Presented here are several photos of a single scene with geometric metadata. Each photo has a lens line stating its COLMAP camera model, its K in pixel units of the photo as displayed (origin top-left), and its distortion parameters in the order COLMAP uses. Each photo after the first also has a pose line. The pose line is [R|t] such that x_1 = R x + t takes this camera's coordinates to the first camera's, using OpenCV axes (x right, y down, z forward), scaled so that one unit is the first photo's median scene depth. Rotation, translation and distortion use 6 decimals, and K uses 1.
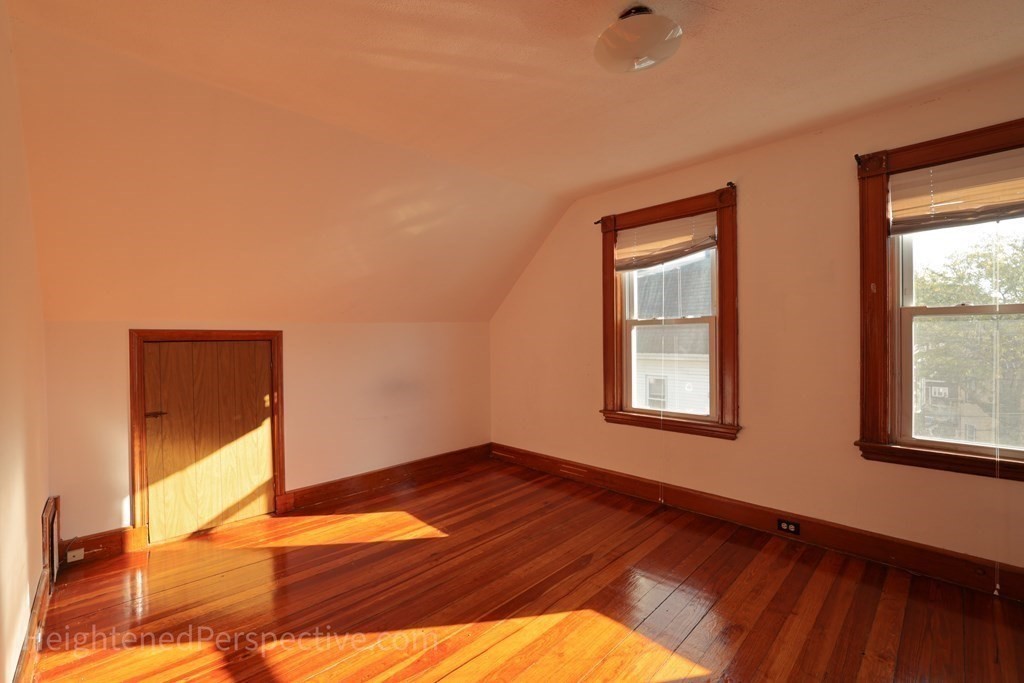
lens RADIAL K [[437.4, 0, 502.7], [0, 437.4, 341.5], [0, 0, 1]] dist [-0.055517, 0.021956]
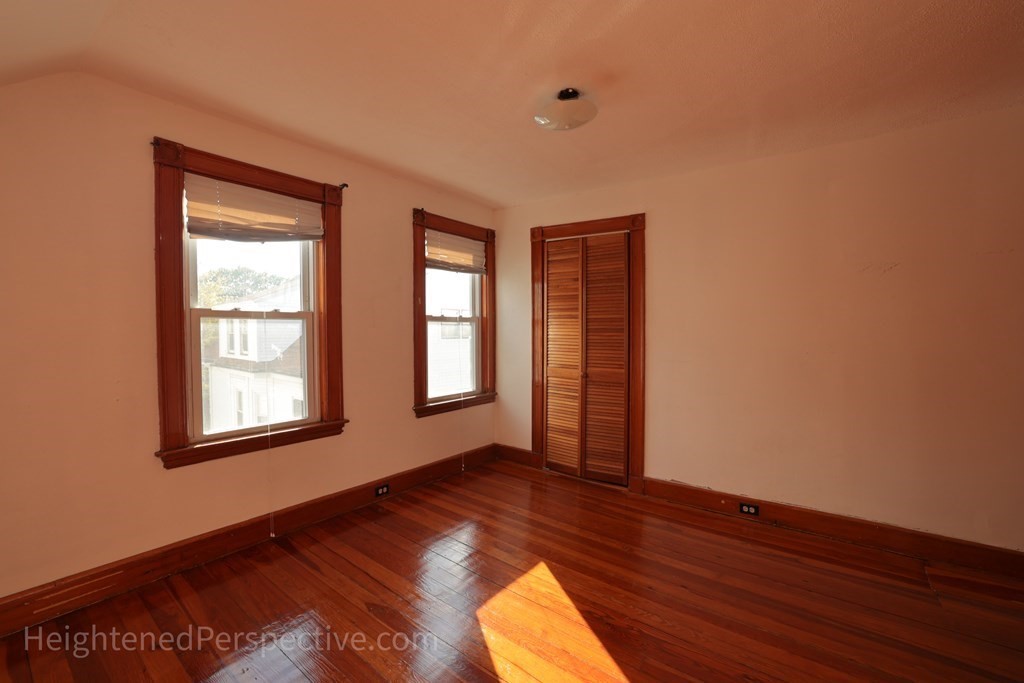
lens RADIAL K [[437.4, 0, 502.7], [0, 437.4, 341.5], [0, 0, 1]] dist [-0.055517, 0.021956]
pose [[-0.144332, -0.011288, 0.989465, -0.518916], [0.013801, 0.999815, 0.013419, -0.000387], [-0.989433, 0.015592, -0.144150, 0.725811]]
